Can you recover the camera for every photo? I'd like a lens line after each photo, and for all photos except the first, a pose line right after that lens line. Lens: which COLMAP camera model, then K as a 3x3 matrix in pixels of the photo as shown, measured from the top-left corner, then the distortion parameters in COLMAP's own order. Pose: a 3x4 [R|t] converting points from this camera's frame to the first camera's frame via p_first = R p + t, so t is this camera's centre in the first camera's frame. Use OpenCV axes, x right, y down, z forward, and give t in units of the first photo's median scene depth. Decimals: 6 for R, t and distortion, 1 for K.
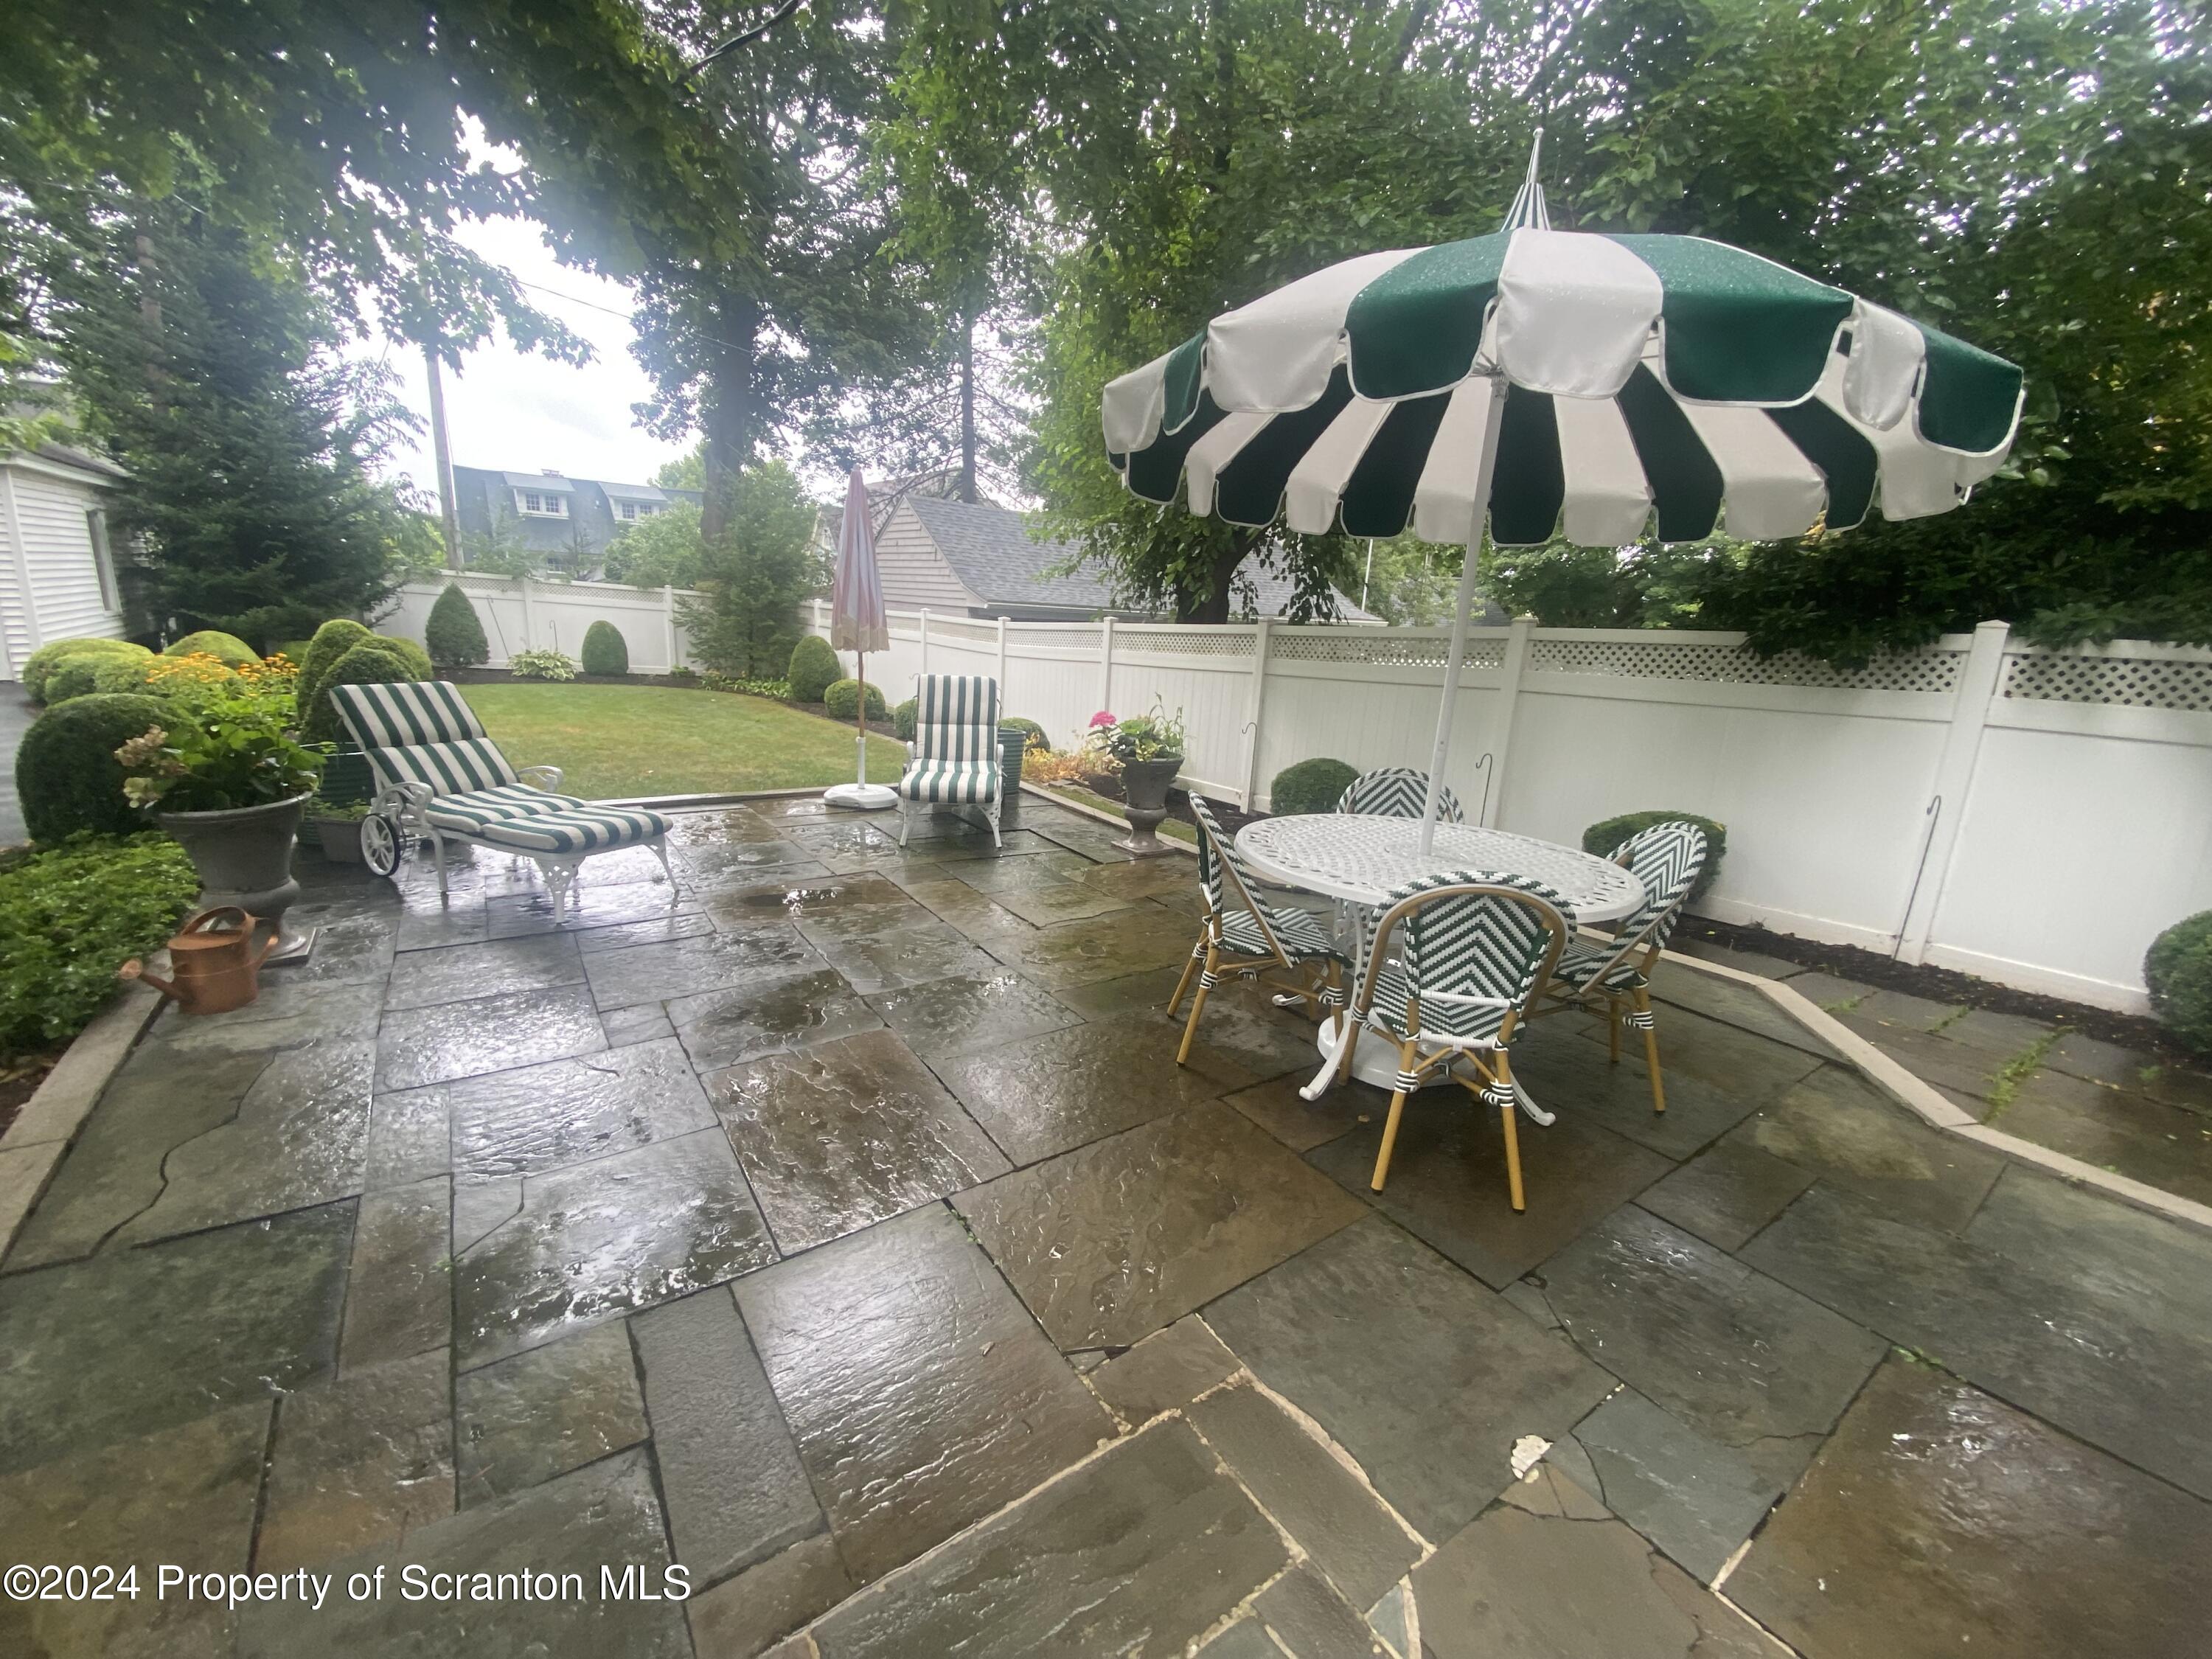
lens RADIAL K [[895.9, 0, 1107.9], [0, 895.9, 837.5], [0, 0, 1]] dist [0.001777, -0.019339]
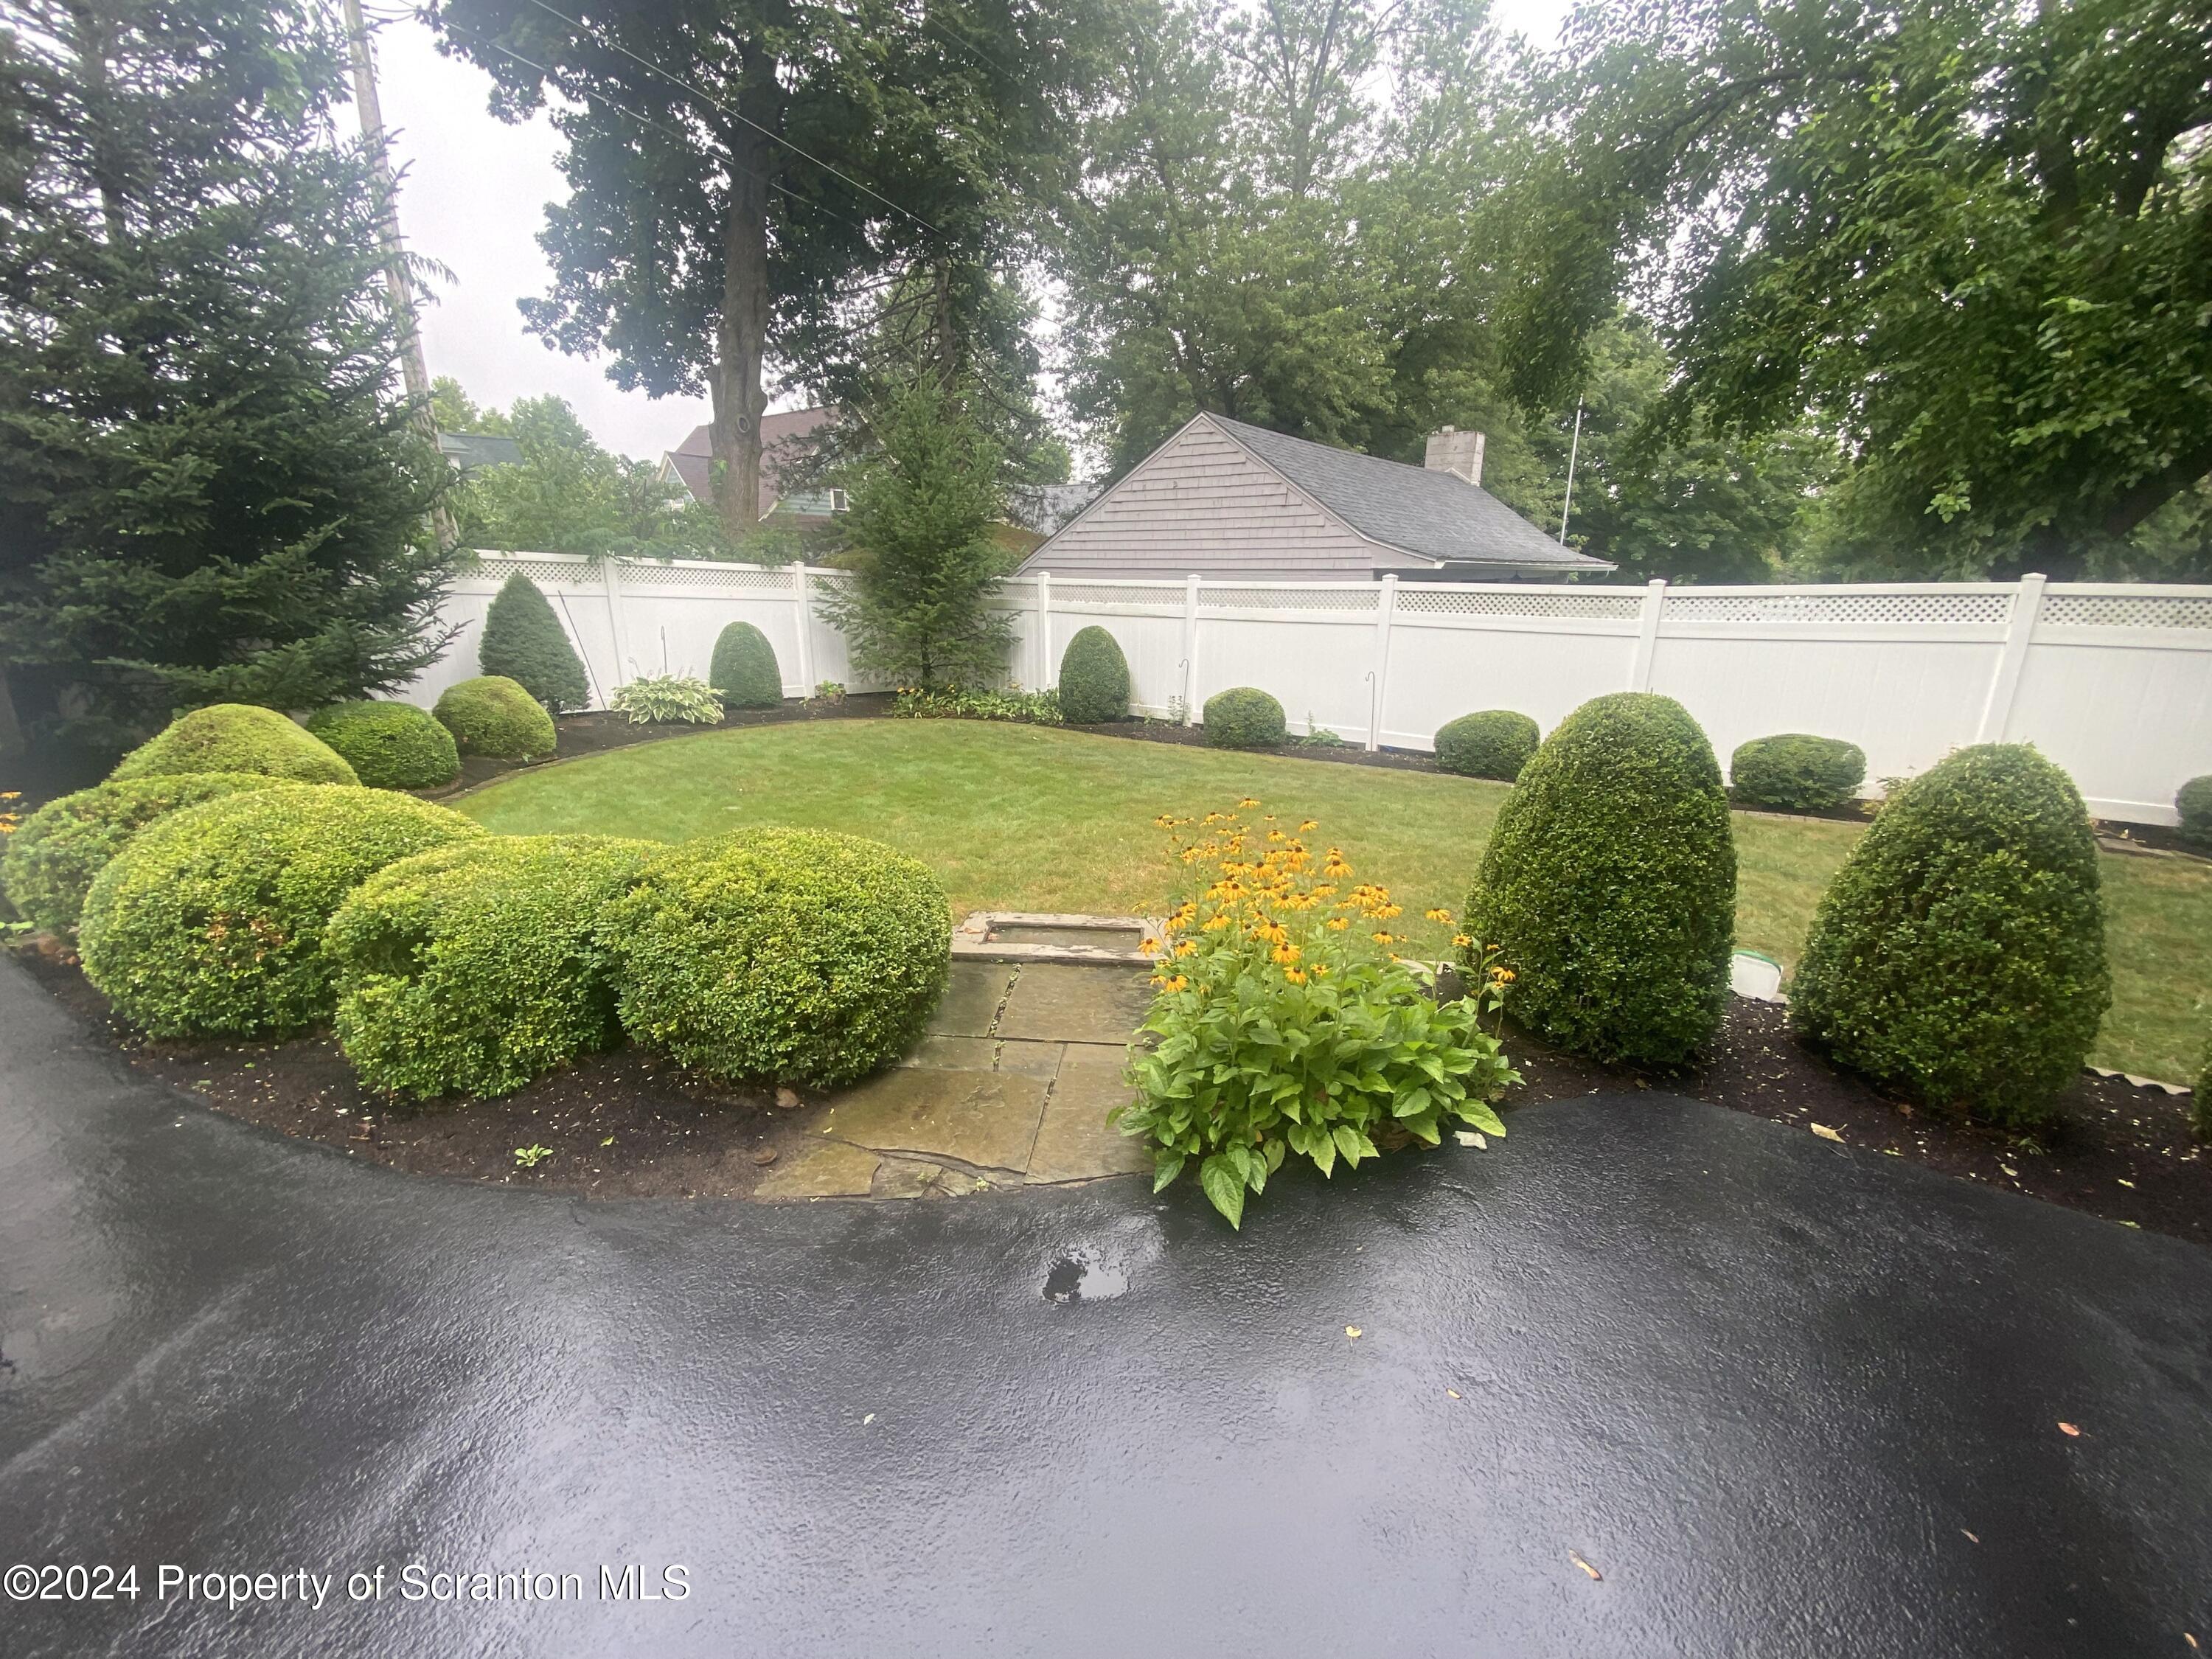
lens RADIAL K [[895.9, 0, 1107.9], [0, 895.9, 837.5], [0, 0, 1]] dist [0.001777, -0.019339]
pose [[0.959456, -0.121797, 0.254183, -0.465415], [0.108641, 0.991939, 0.065224, -0.097605], [-0.260078, -0.034965, 0.964954, 0.295176]]
